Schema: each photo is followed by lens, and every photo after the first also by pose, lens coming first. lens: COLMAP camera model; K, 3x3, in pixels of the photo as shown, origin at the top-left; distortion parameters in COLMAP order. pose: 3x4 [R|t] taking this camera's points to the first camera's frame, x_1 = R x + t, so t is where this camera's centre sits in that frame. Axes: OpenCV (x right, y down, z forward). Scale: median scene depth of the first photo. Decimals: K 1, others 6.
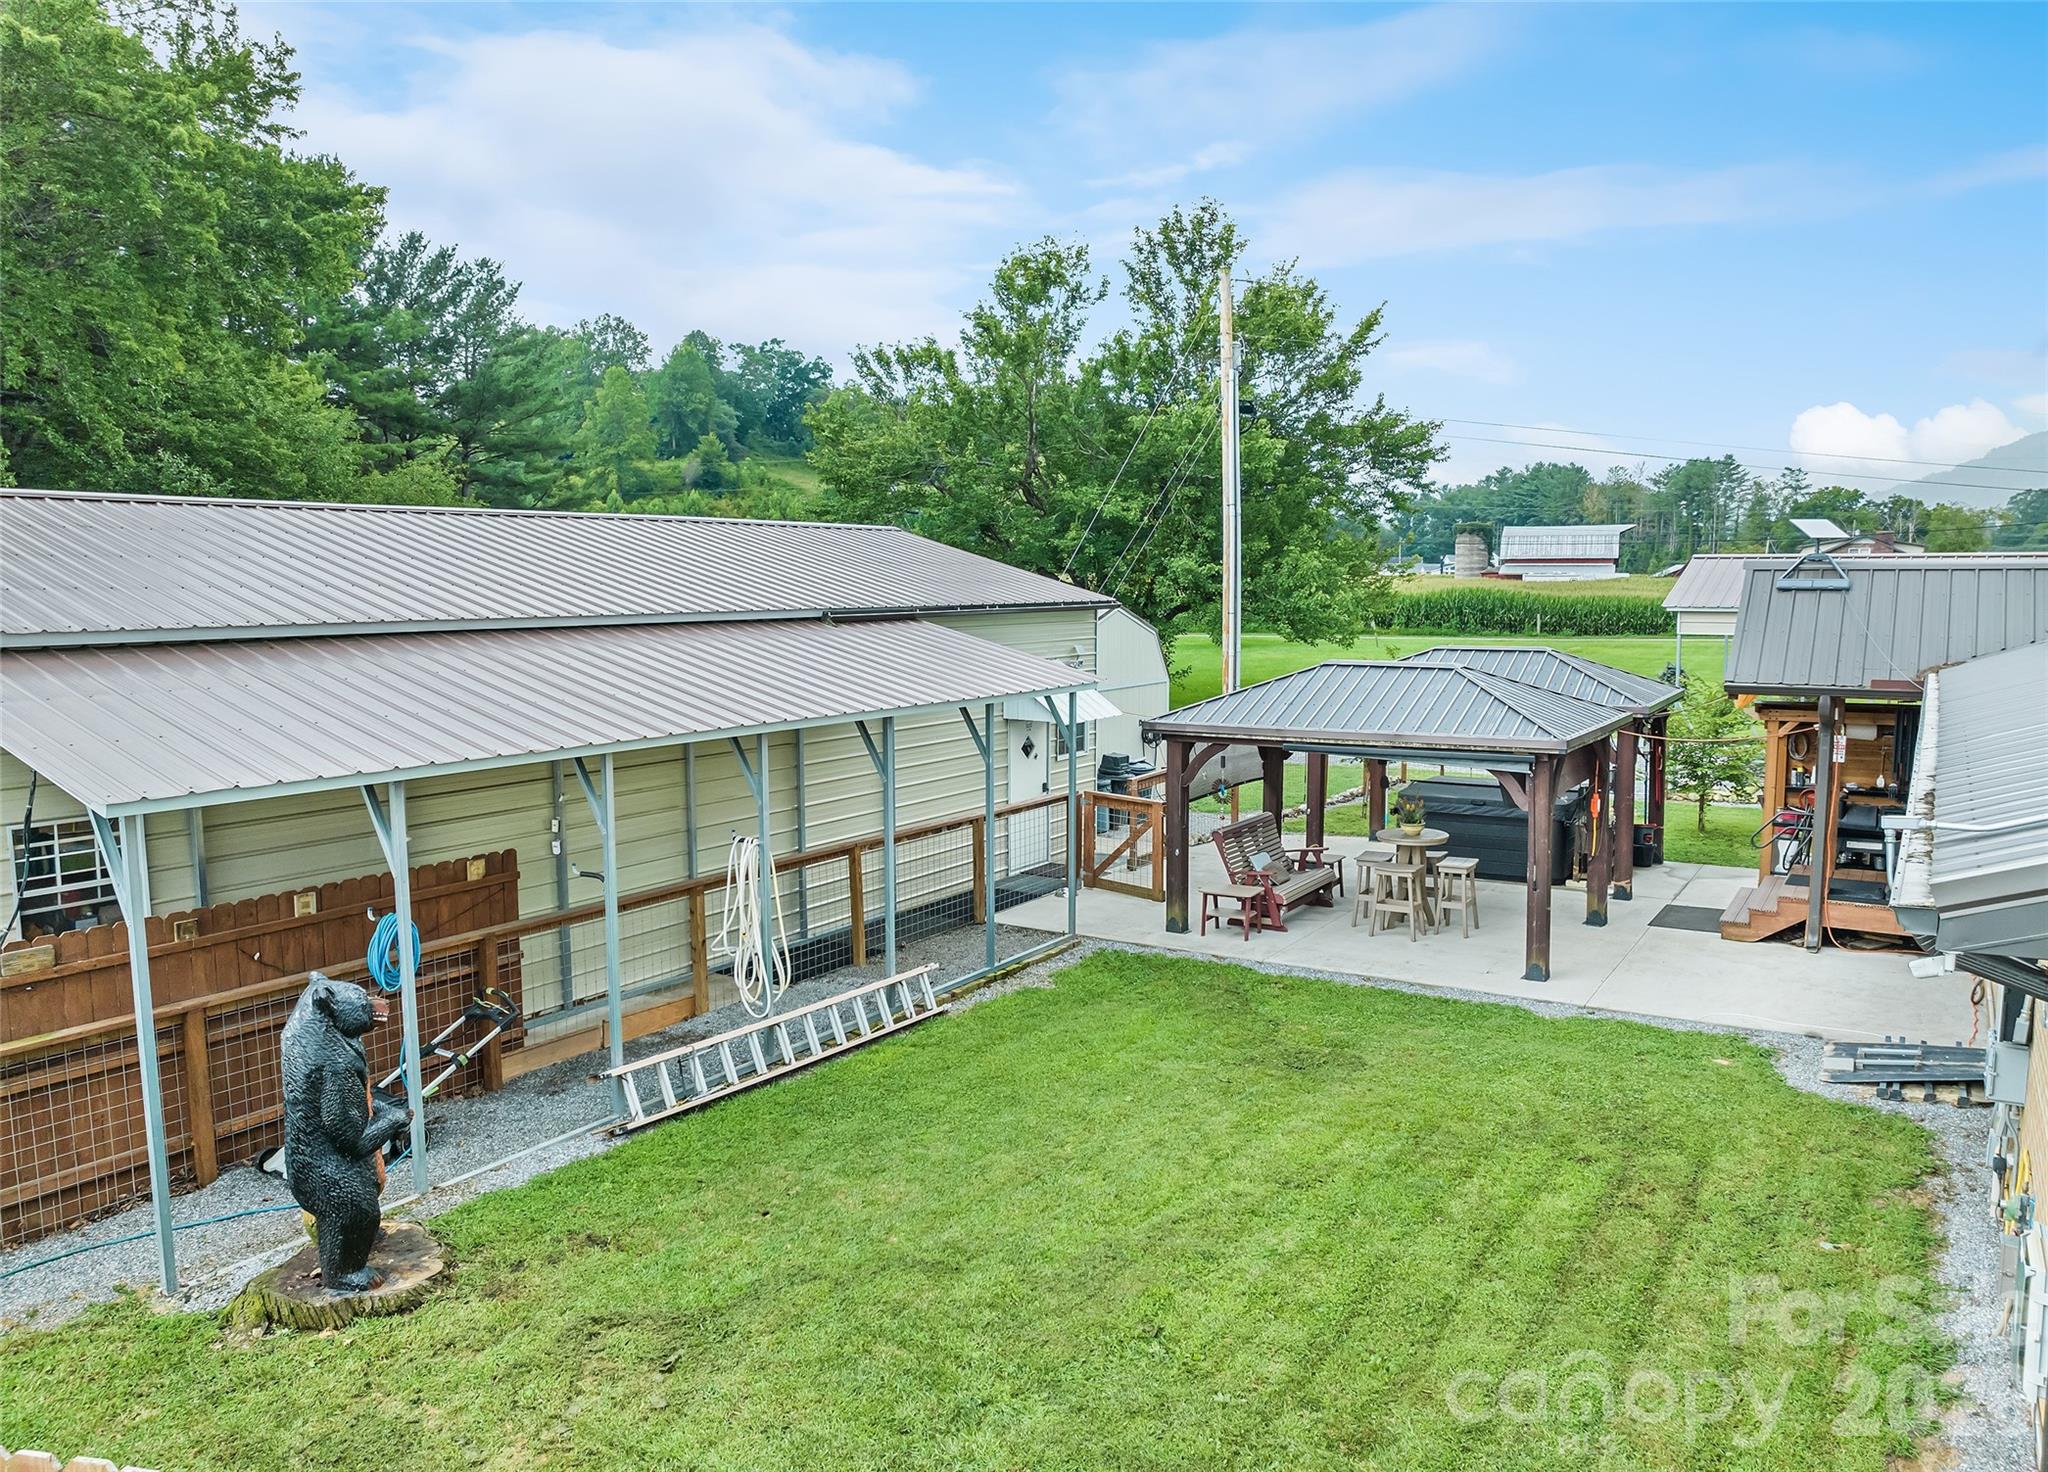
lens RADIAL K [[1453.8, 0, 1024.4], [0, 1453.8, 749.0], [0, 0, 1]] dist [-0.045578, 0.010541]
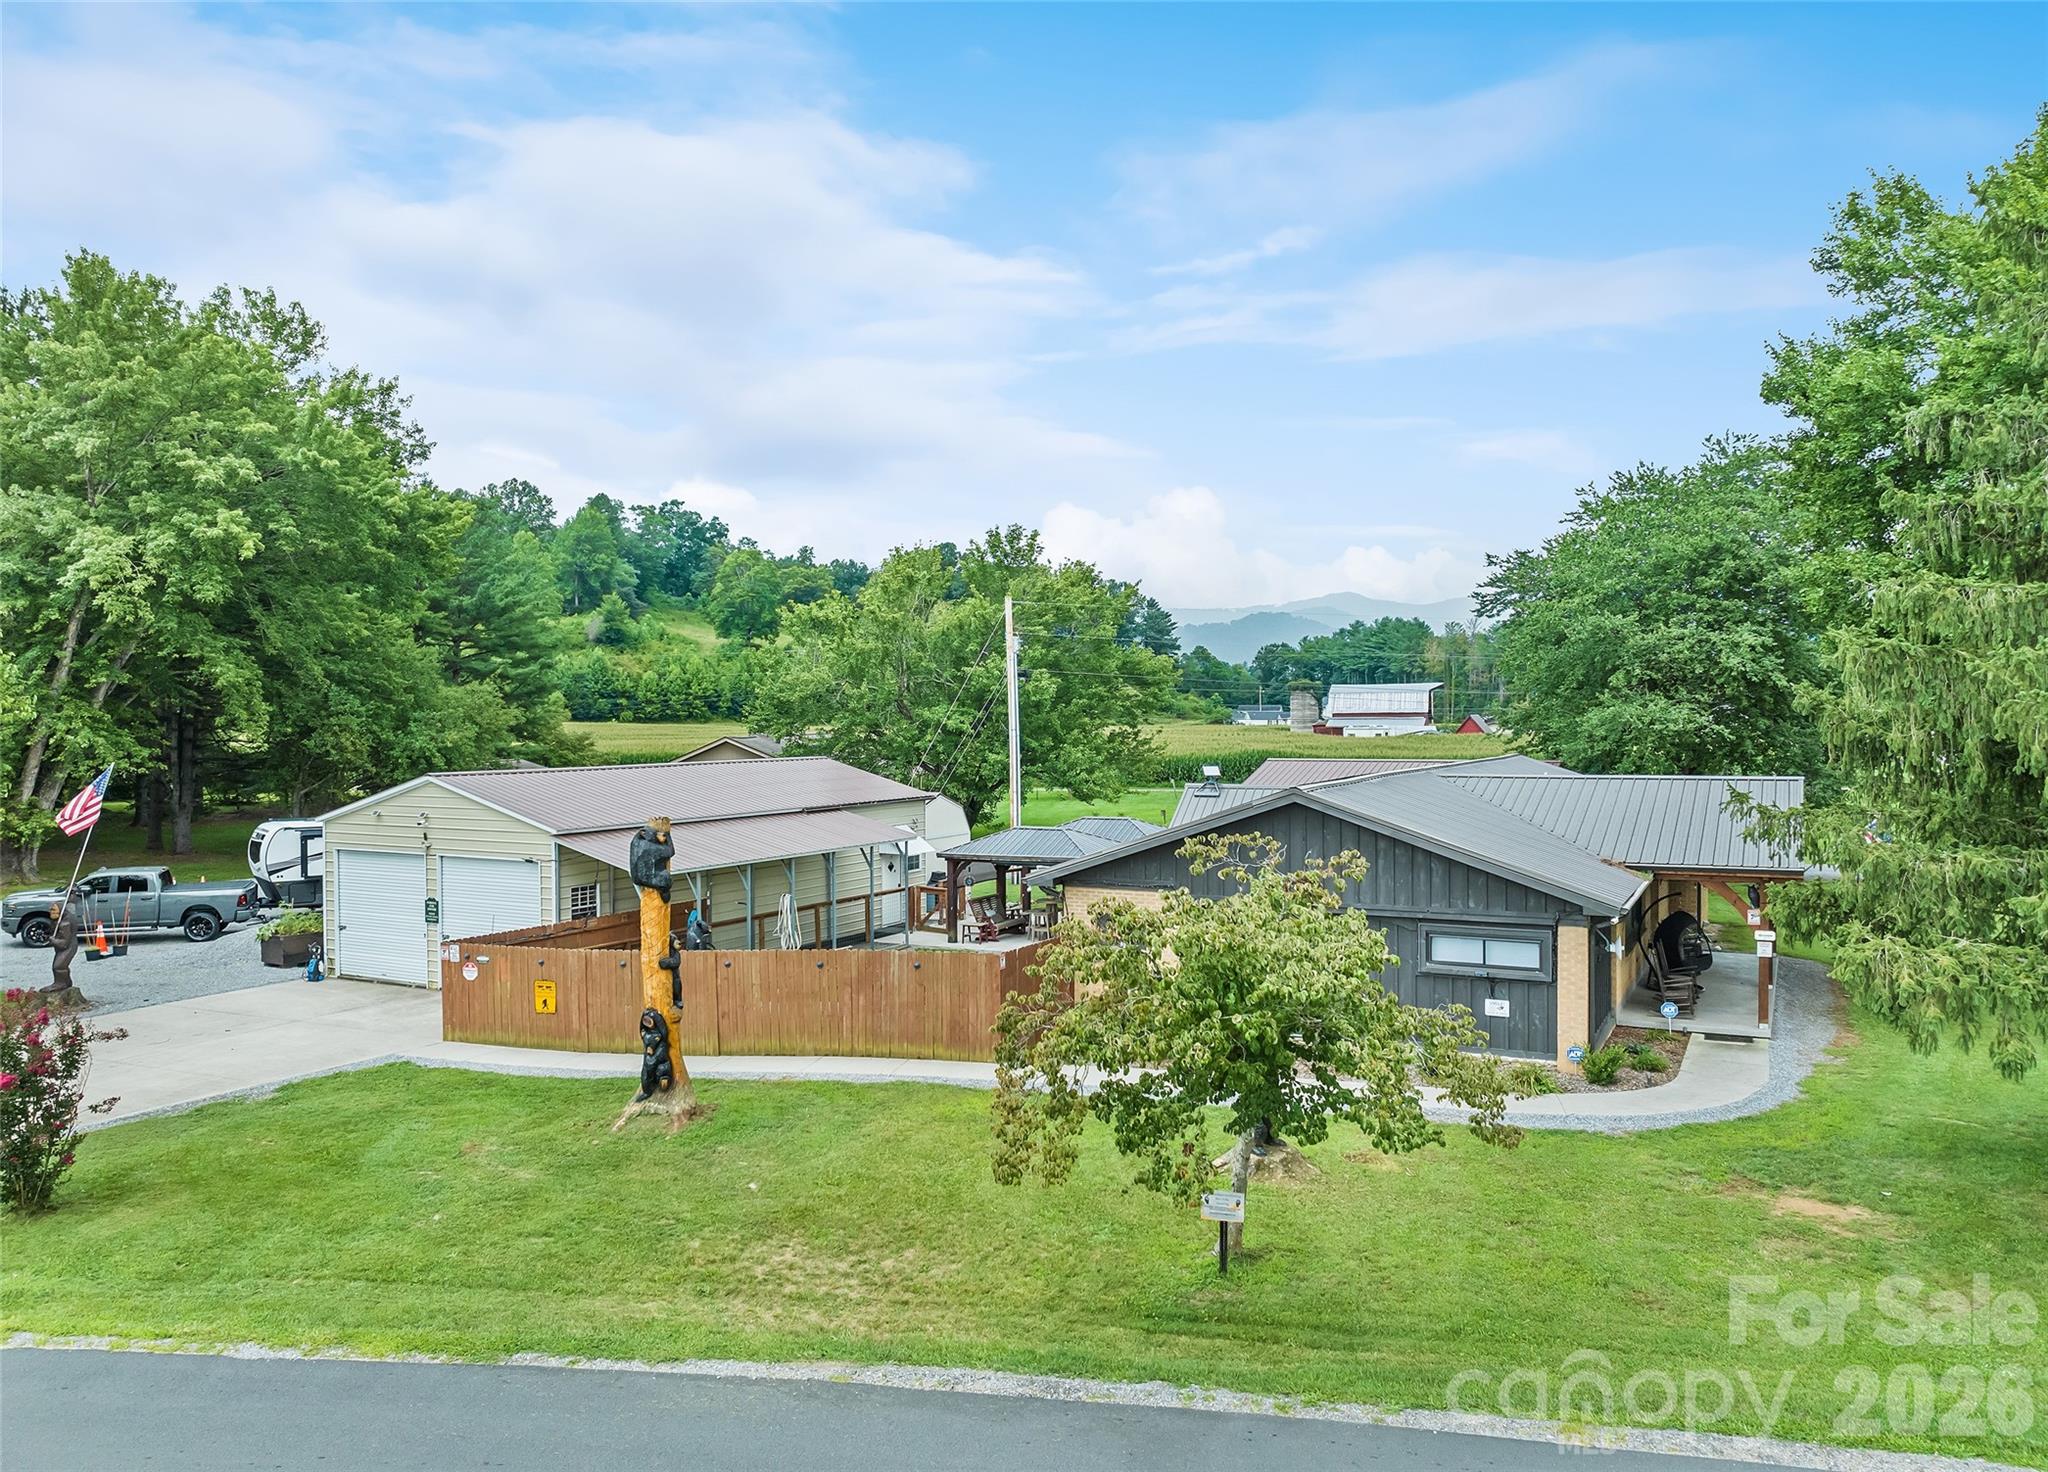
lens RADIAL K [[1453.8, 0, 1028.6], [0, 1453.8, 704.6], [0, 0, 1]] dist [-0.045578, 0.010541]
pose [[0.996867, -0.003595, 0.079016, 0.017683], [0.013637, 0.991819, -0.126919, 0.017509], [-0.077913, 0.127599, 0.988761, -0.563726]]
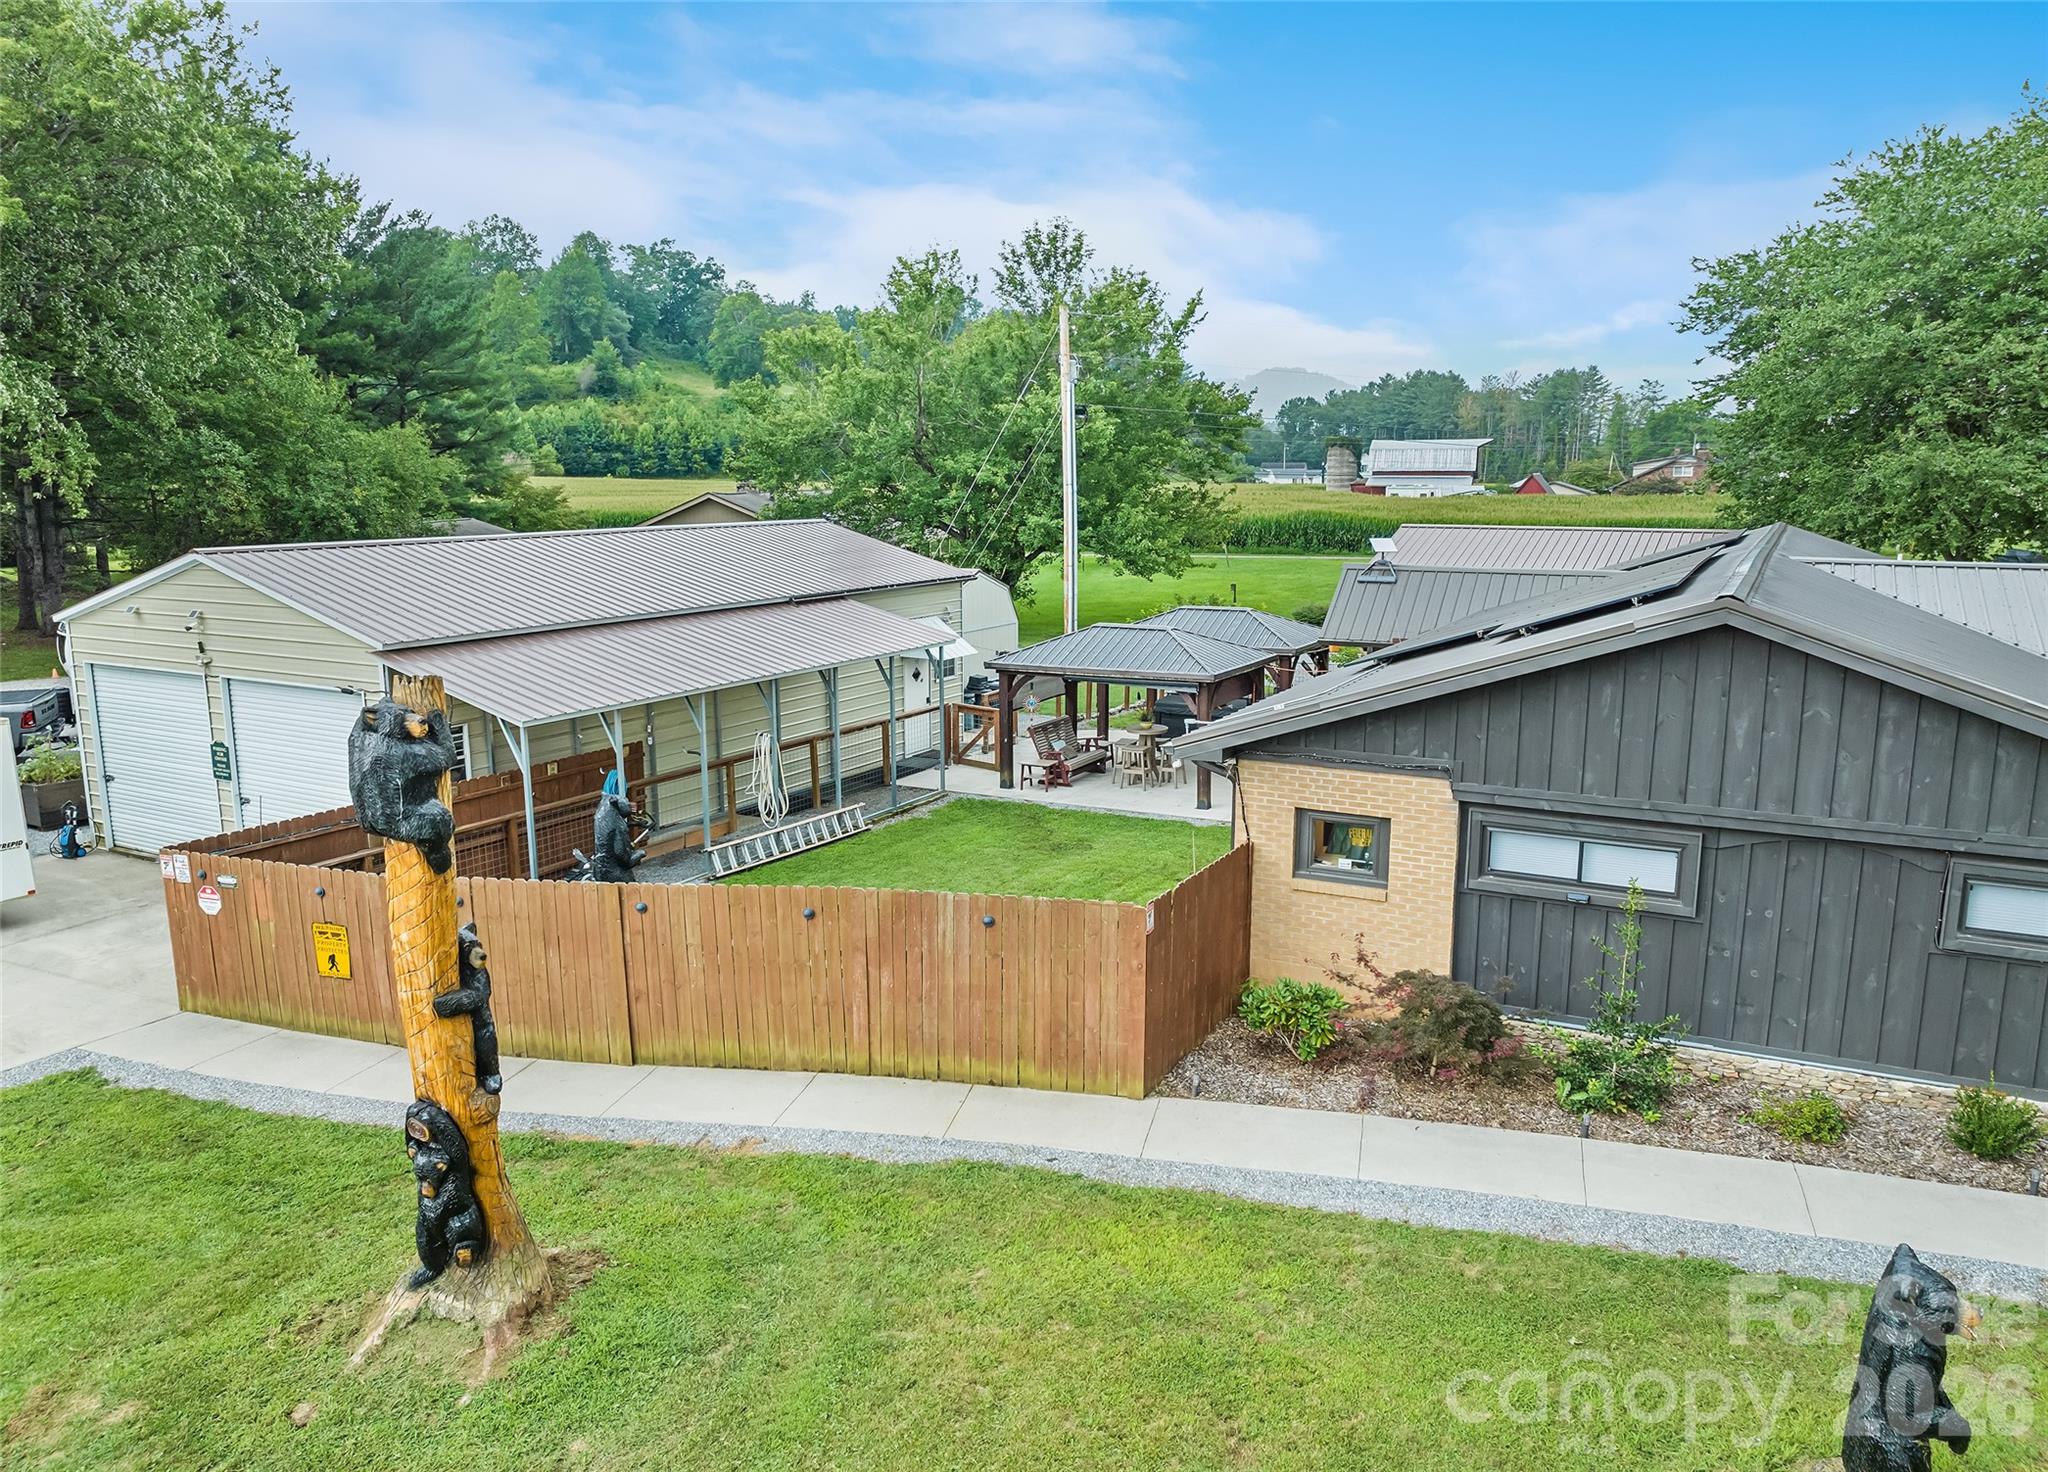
lens RADIAL K [[1453.8, 0, 1030.1], [0, 1453.8, 725.9], [0, 0, 1]] dist [-0.045578, 0.010541]
pose [[0.997253, -0.012180, 0.073064, 0.004650], [0.008305, 0.998554, 0.053113, -0.013477], [-0.073606, -0.052361, 0.995912, -0.265812]]
